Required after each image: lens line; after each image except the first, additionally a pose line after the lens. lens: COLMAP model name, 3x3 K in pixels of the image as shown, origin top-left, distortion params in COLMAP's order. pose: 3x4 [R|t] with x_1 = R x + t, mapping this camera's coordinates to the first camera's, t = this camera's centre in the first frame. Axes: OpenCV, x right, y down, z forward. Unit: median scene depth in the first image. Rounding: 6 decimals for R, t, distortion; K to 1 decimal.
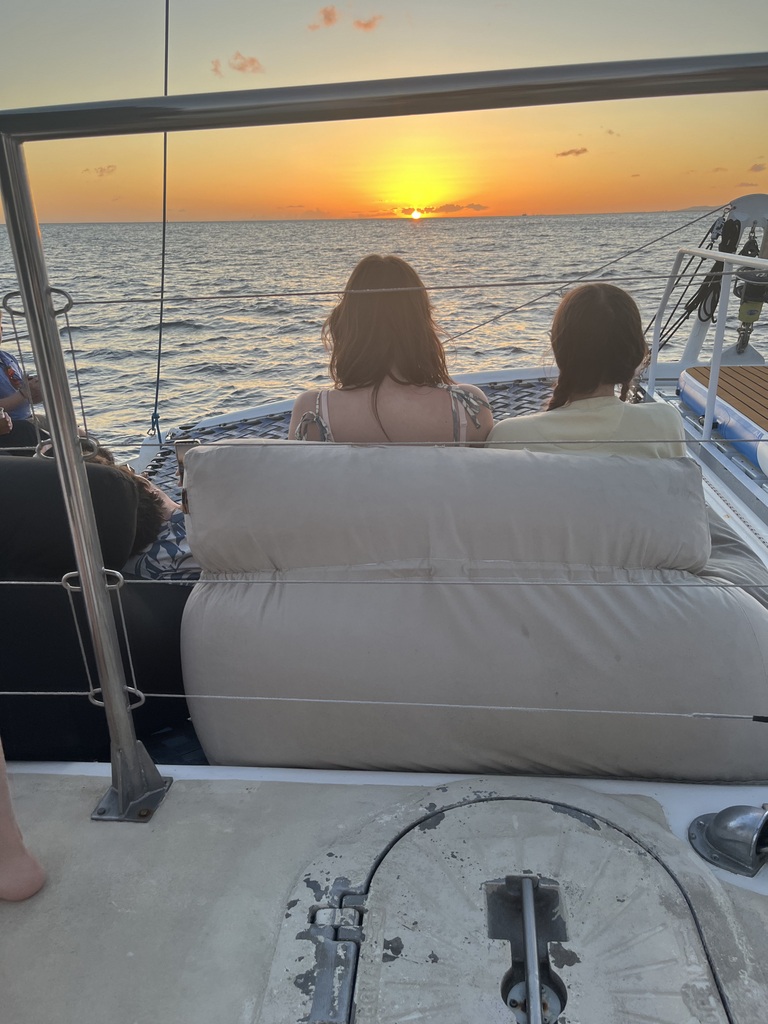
lens RADIAL K [[770.6, 0, 373.5], [0, 770.6, 512.8], [0, 0, 1]] dist [0.024561, 0.004141]
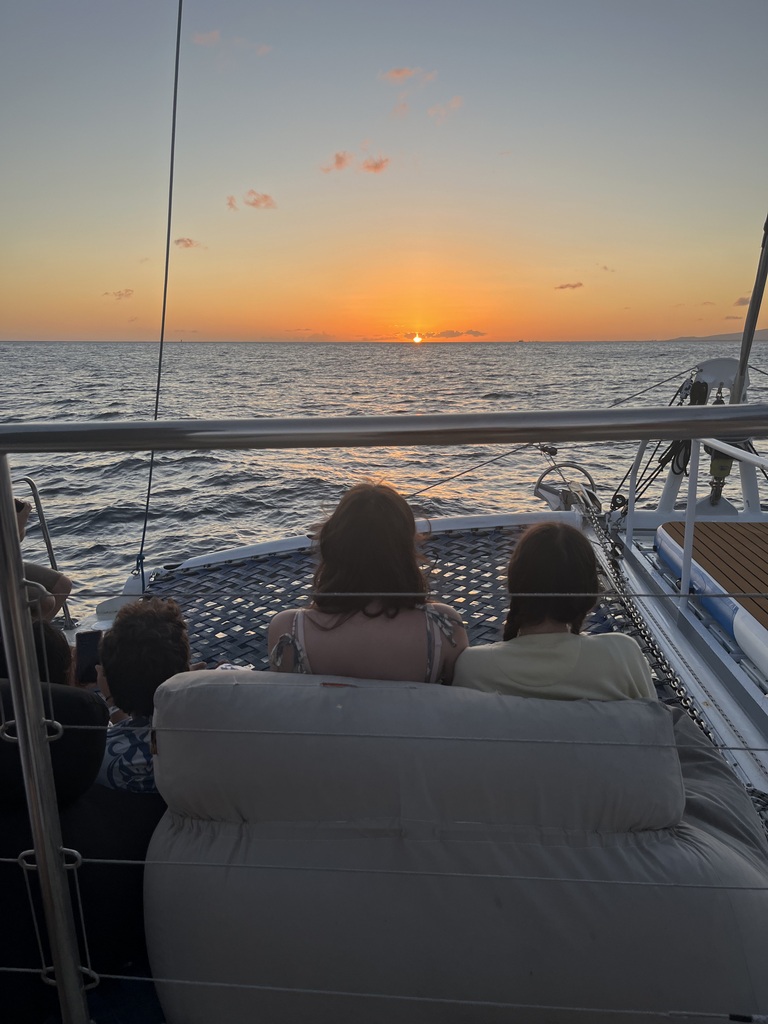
lens RADIAL K [[766.0, 0, 373.2], [0, 766.0, 512.3], [0, 0, 1]] dist [0.046974, -0.072749]
pose [[0.999828, 0.011547, 0.014512, 0.019328], [-0.009603, 0.991782, -0.127579, -0.193385], [-0.015866, 0.127418, 0.991722, -0.017390]]
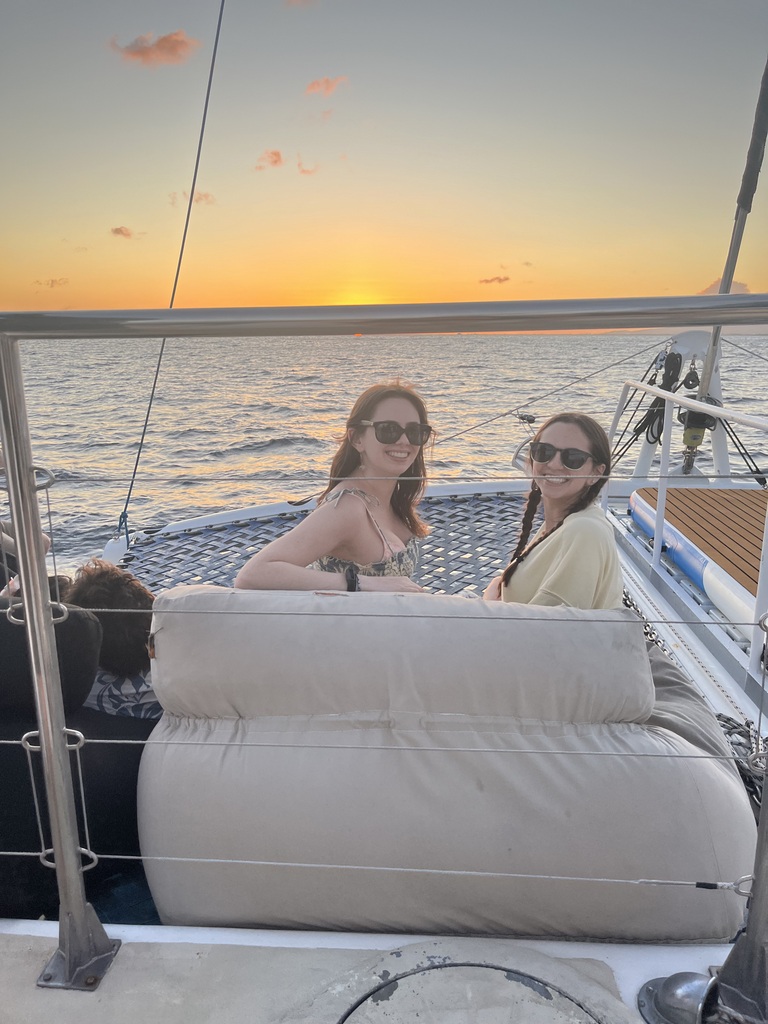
lens RADIAL K [[769.0, 0, 374.4], [0, 769.0, 502.0], [0, 0, 1]] dist [0.054888, -0.077742]
pose [[0.998692, 0.021054, 0.046599, 0.002078], [-0.014930, 0.991652, -0.128076, -0.084150], [-0.048907, 0.127213, 0.990669, -0.055099]]
